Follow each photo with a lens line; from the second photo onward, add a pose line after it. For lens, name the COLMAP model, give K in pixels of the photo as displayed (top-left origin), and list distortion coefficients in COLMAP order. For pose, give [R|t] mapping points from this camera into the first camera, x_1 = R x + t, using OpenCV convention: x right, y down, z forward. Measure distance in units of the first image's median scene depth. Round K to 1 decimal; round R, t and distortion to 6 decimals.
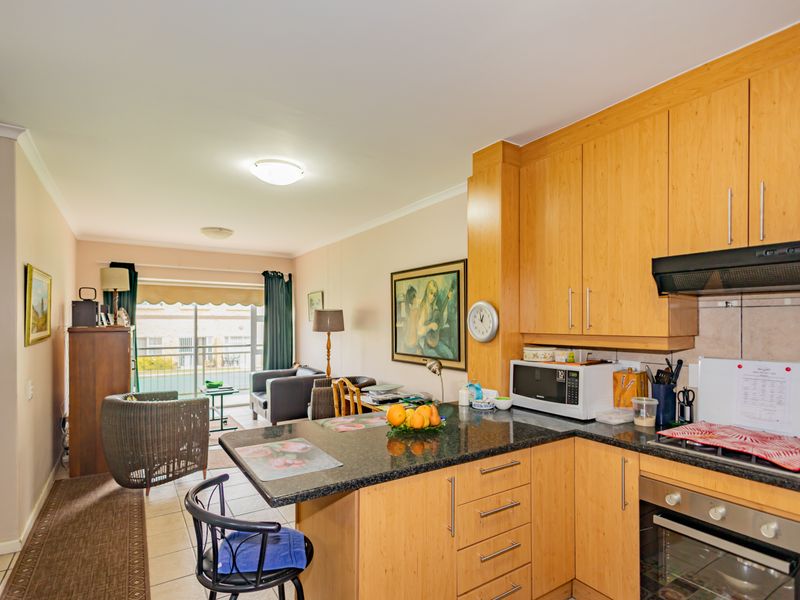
lens RADIAL K [[421.3, 0, 403.8], [0, 421.3, 323.7], [0, 0, 1]] dist [0.005886, 0.000301]
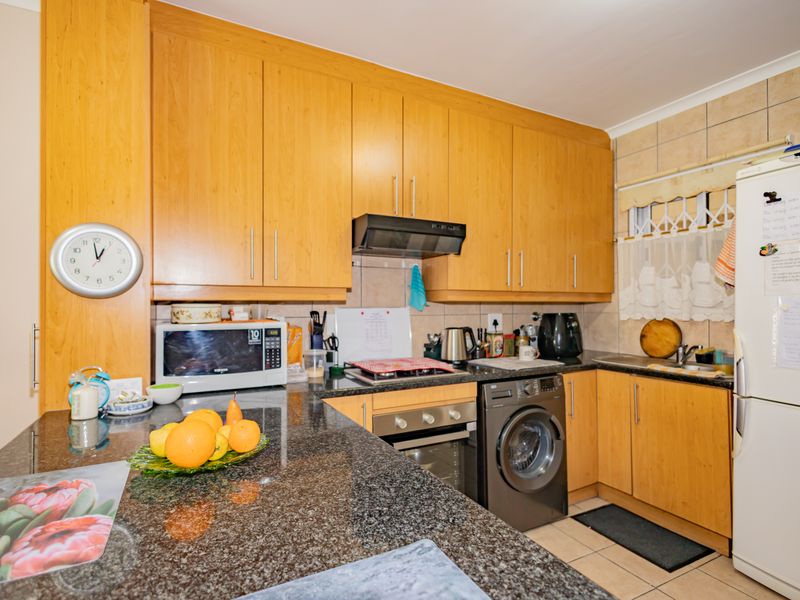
lens RADIAL K [[414.2, 0, 397.3], [0, 414.2, 300.6], [0, 0, 1]] dist [0.009353, -0.000342]
pose [[0.116653, 0.007063, 0.993148, -0.191821], [0.002271, 0.999970, -0.007379, 0.032300], [-0.993170, 0.003116, 0.116633, 0.334930]]
